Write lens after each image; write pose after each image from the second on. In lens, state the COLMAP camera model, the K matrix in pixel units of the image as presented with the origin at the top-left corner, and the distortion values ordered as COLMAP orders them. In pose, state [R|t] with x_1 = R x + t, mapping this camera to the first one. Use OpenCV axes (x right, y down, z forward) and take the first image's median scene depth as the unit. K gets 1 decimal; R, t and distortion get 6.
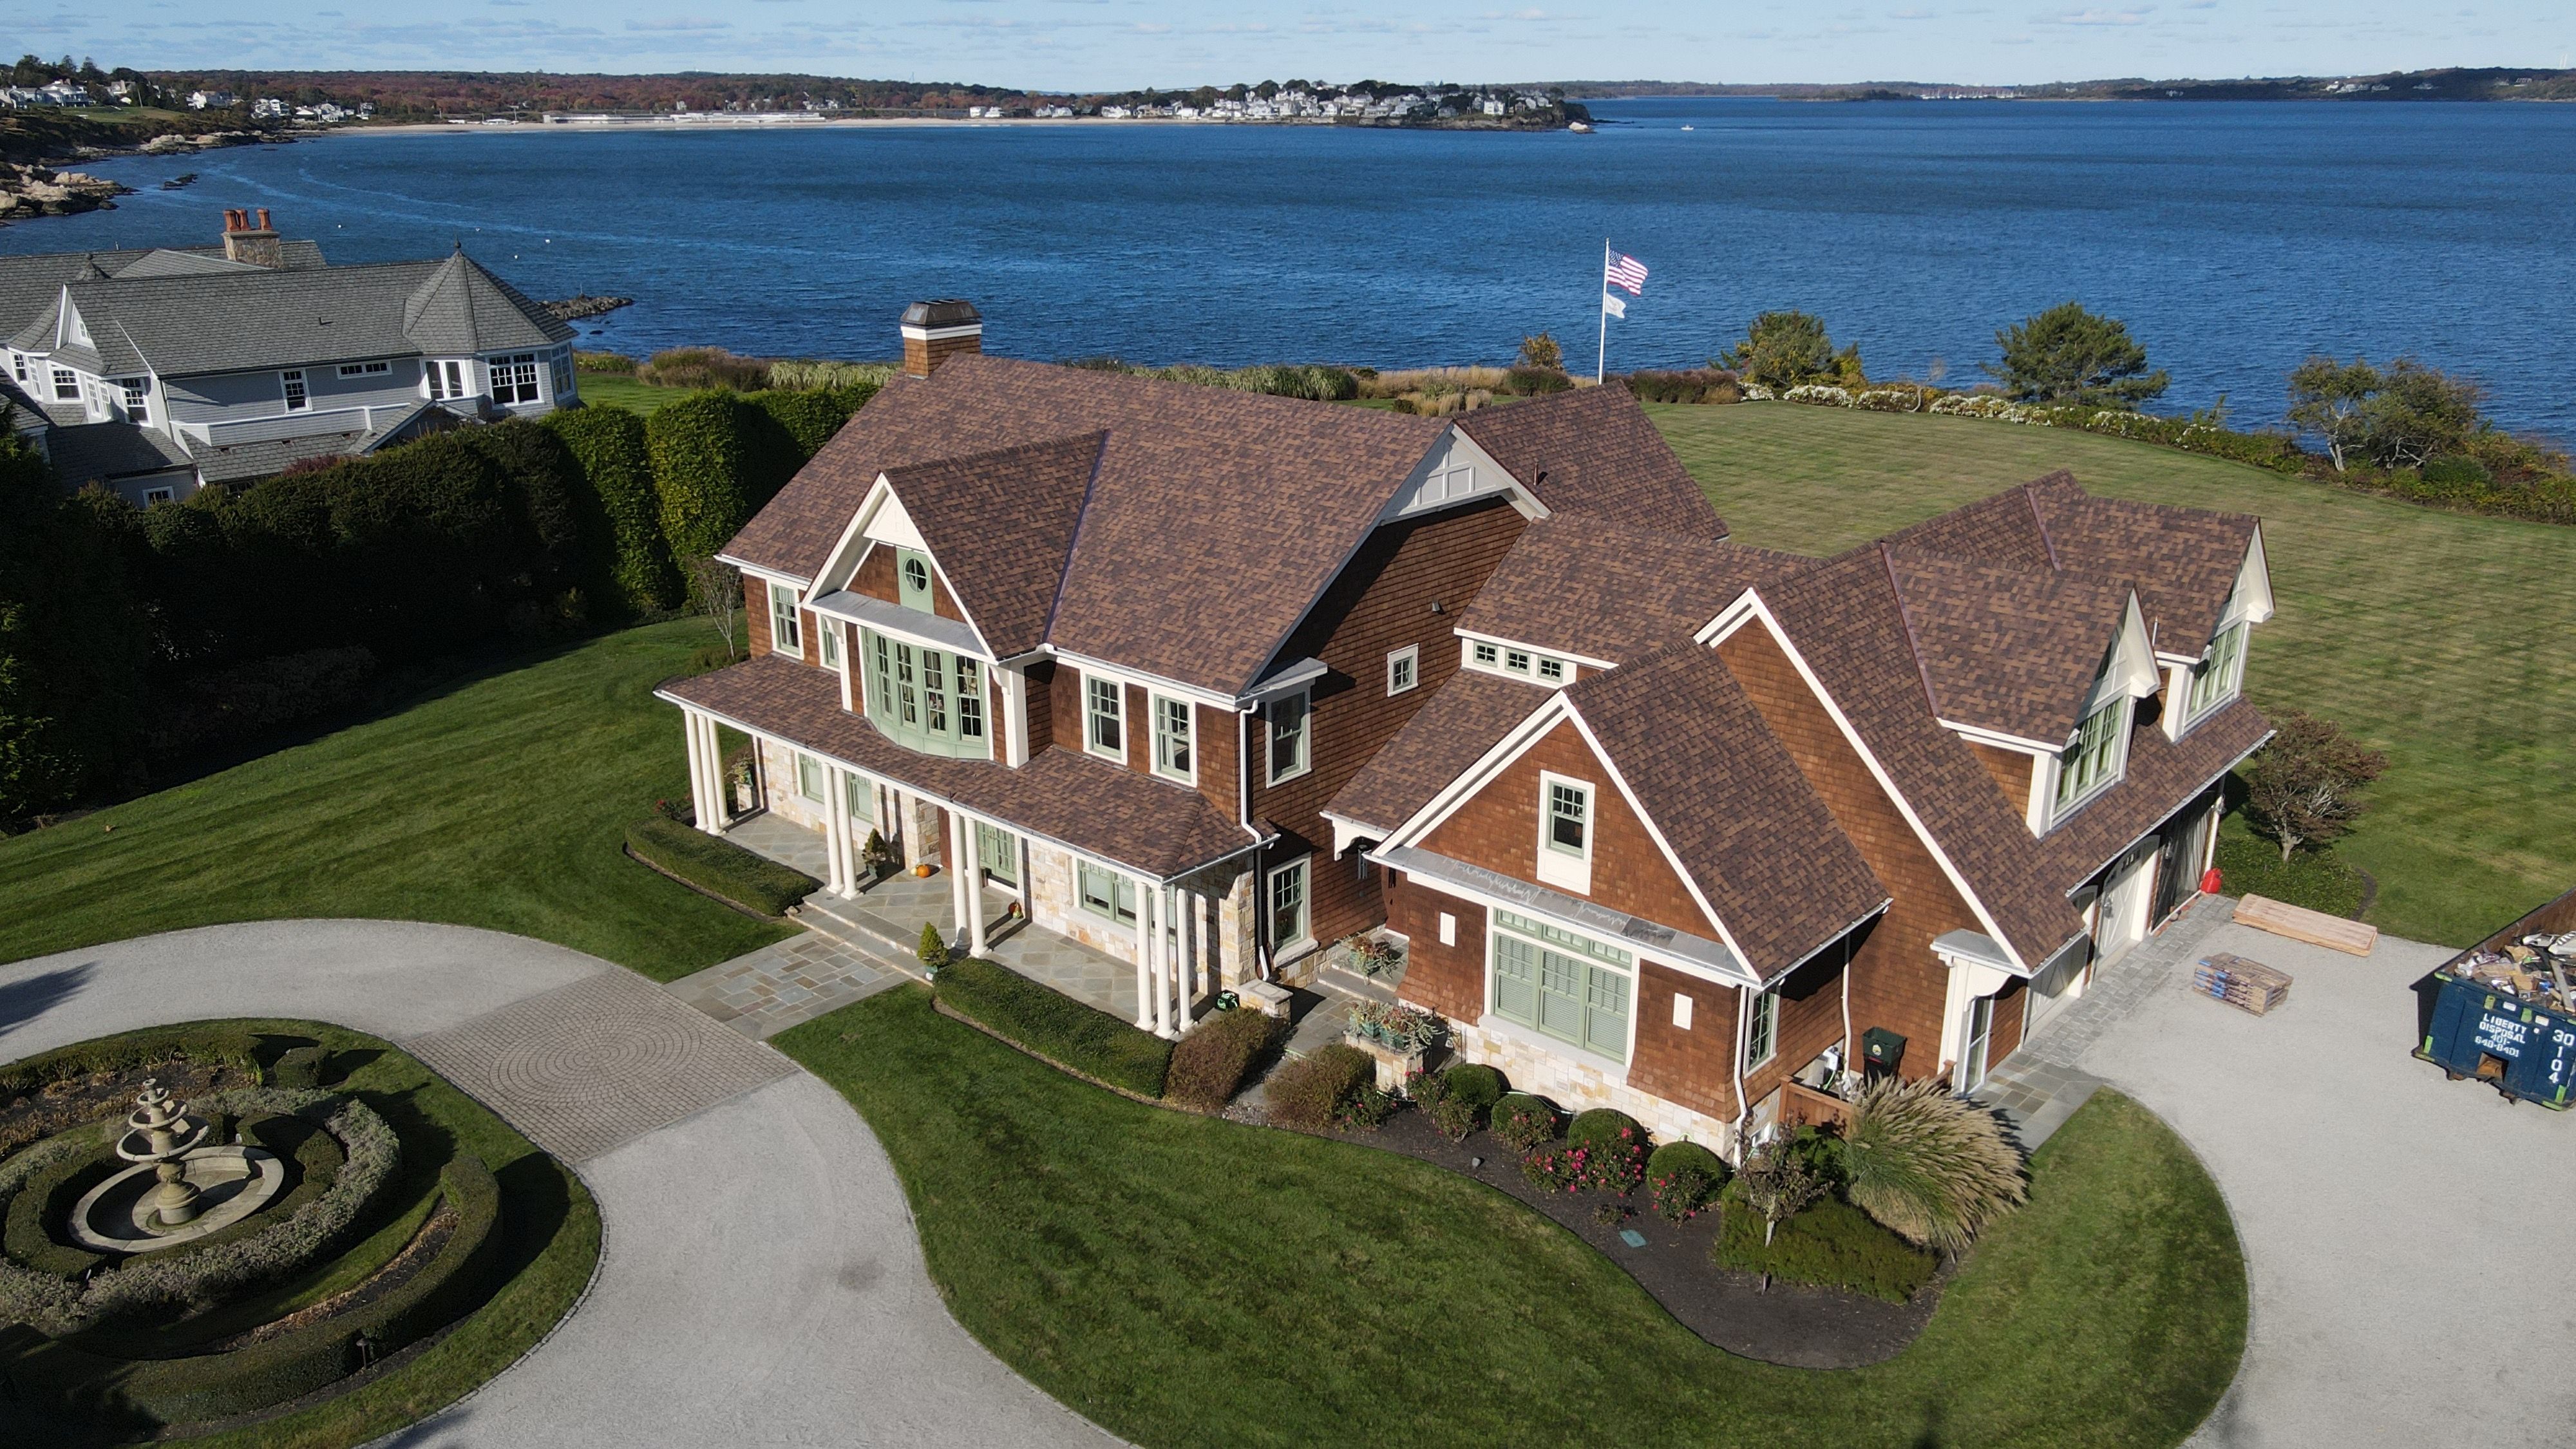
lens RADIAL K [[1892.3, 0, 1310.5], [0, 1892.3, 739.2], [0, 0, 1]] dist [-0.007423, 0.050059]
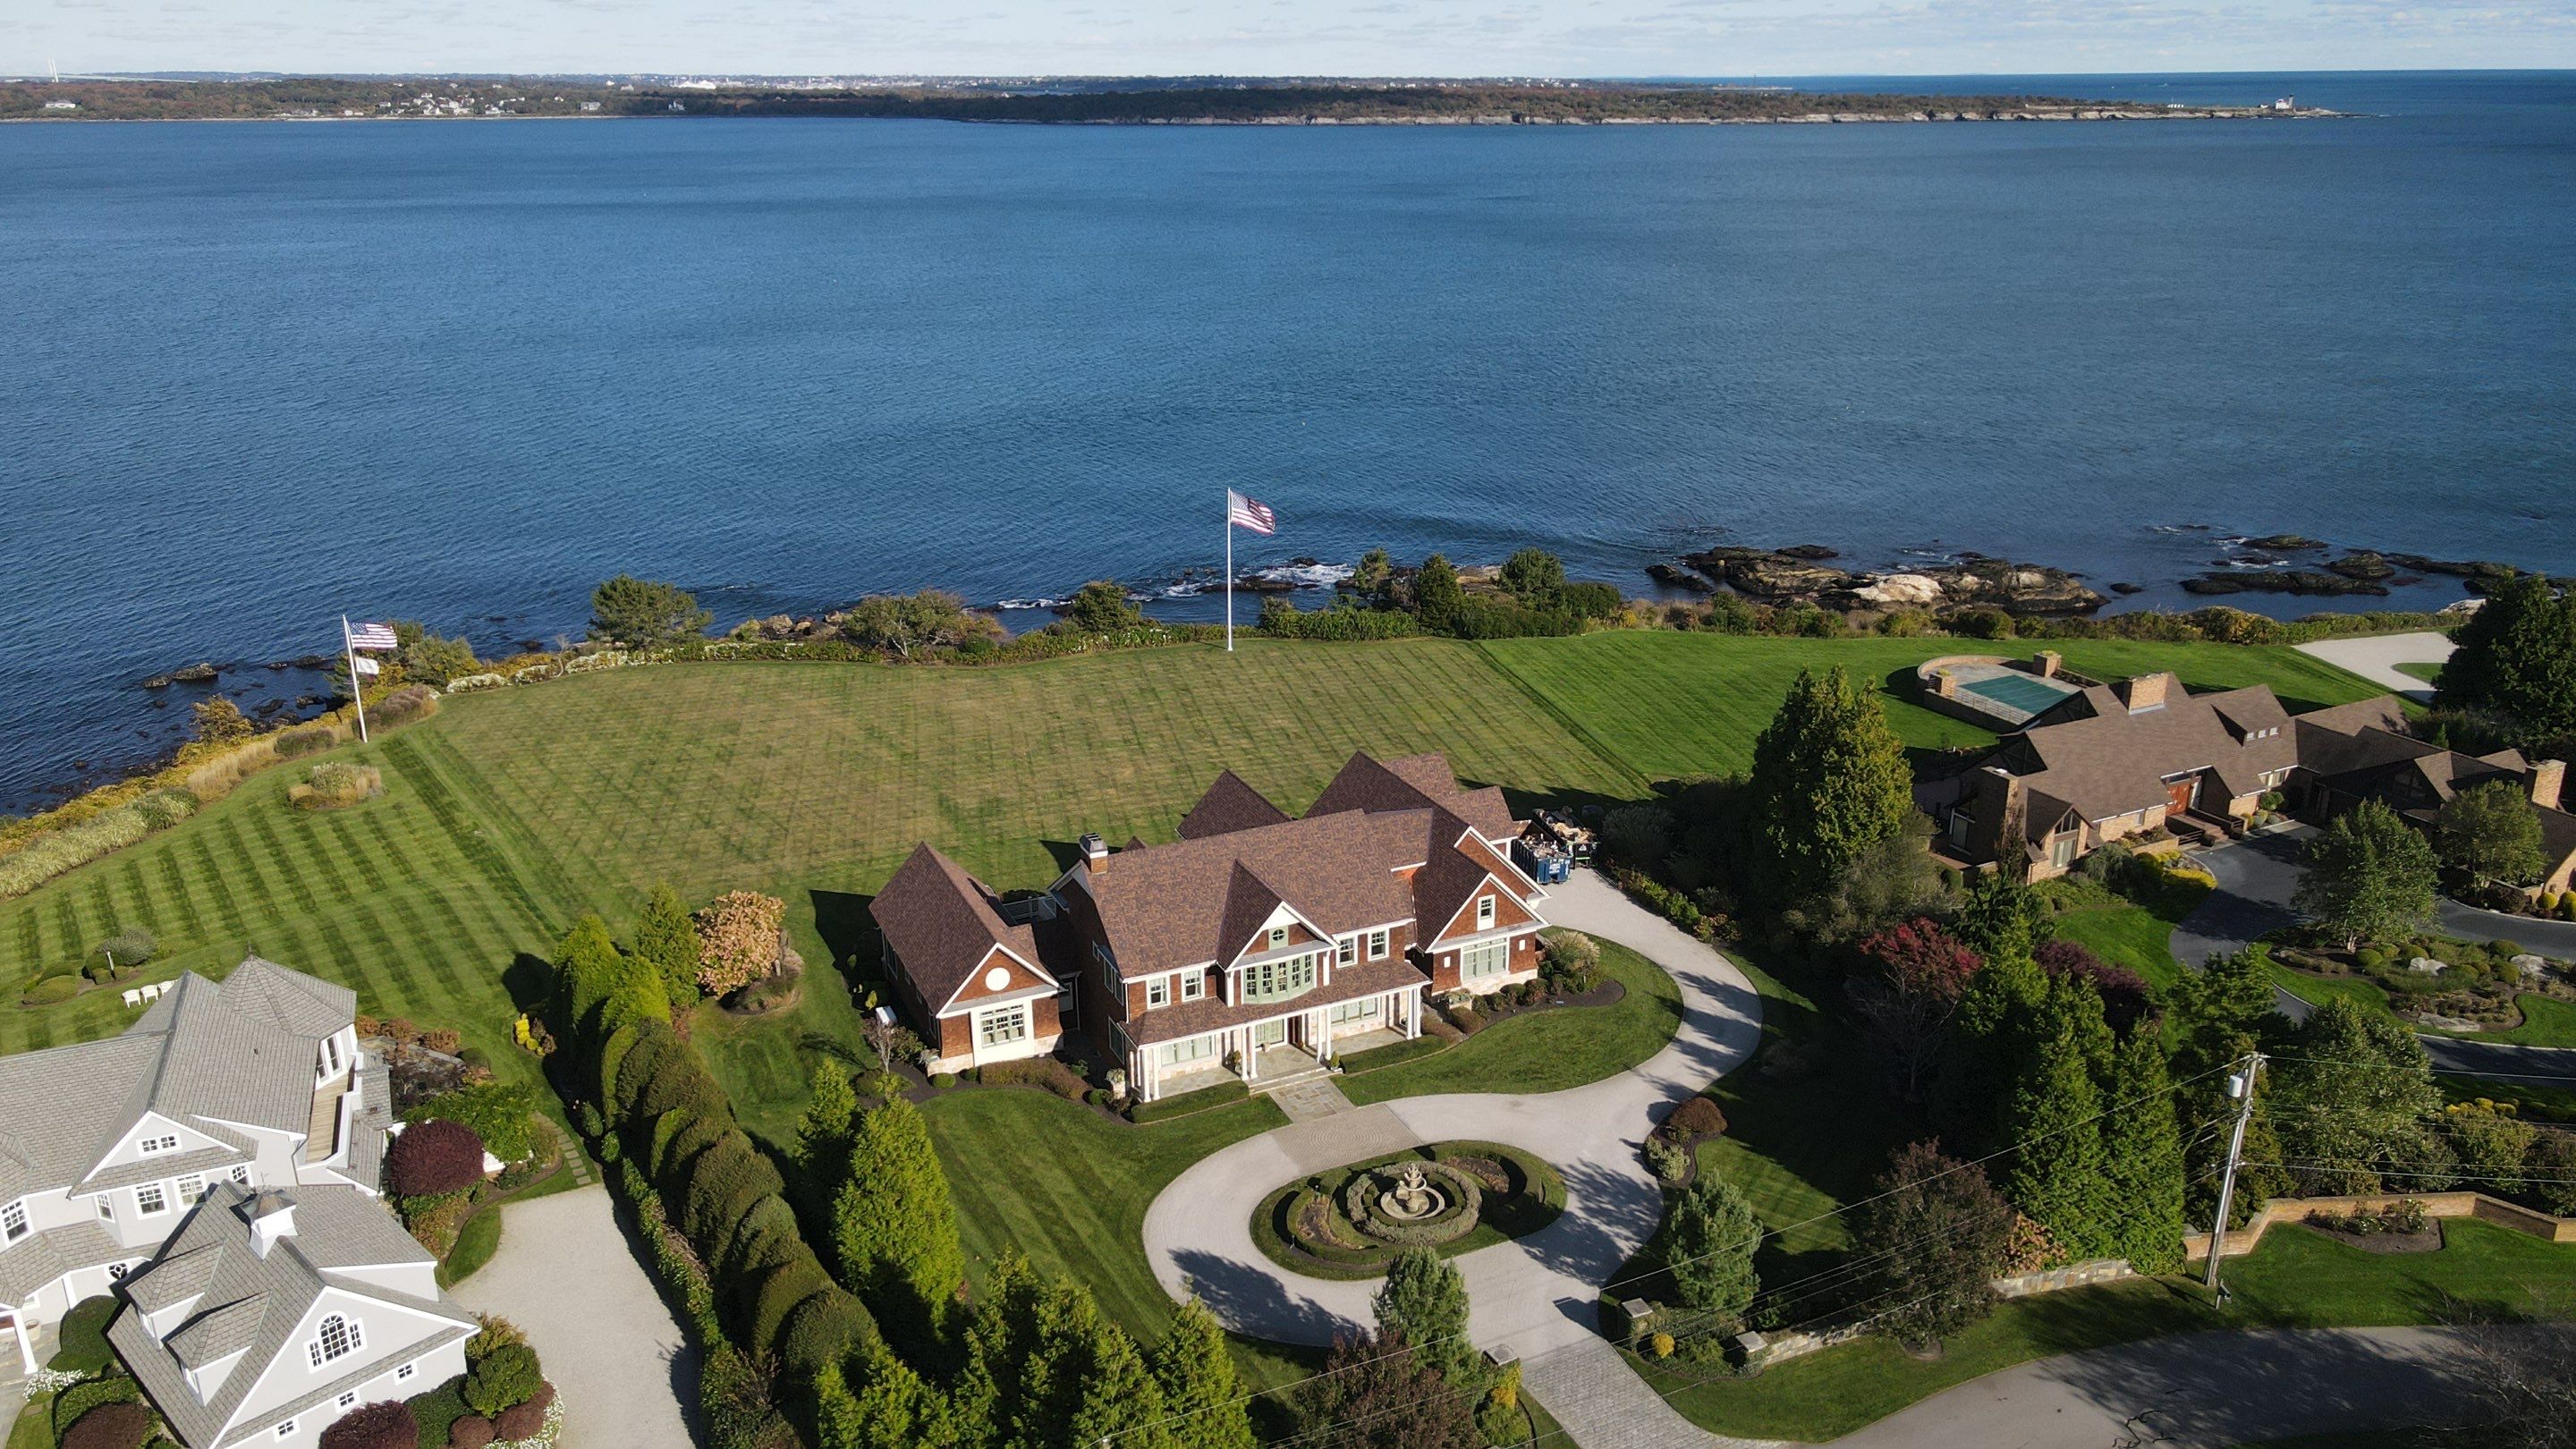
lens RADIAL K [[1894.9, 0, 1310.7], [0, 1894.9, 735.1], [0, 0, 1]] dist [-0.008205, 0.041952]
pose [[0.390914, -0.305697, 0.868179, -2.393036], [0.304931, 0.932981, 0.191214, -0.836697], [-0.868449, 0.189987, 0.457932, -0.270821]]
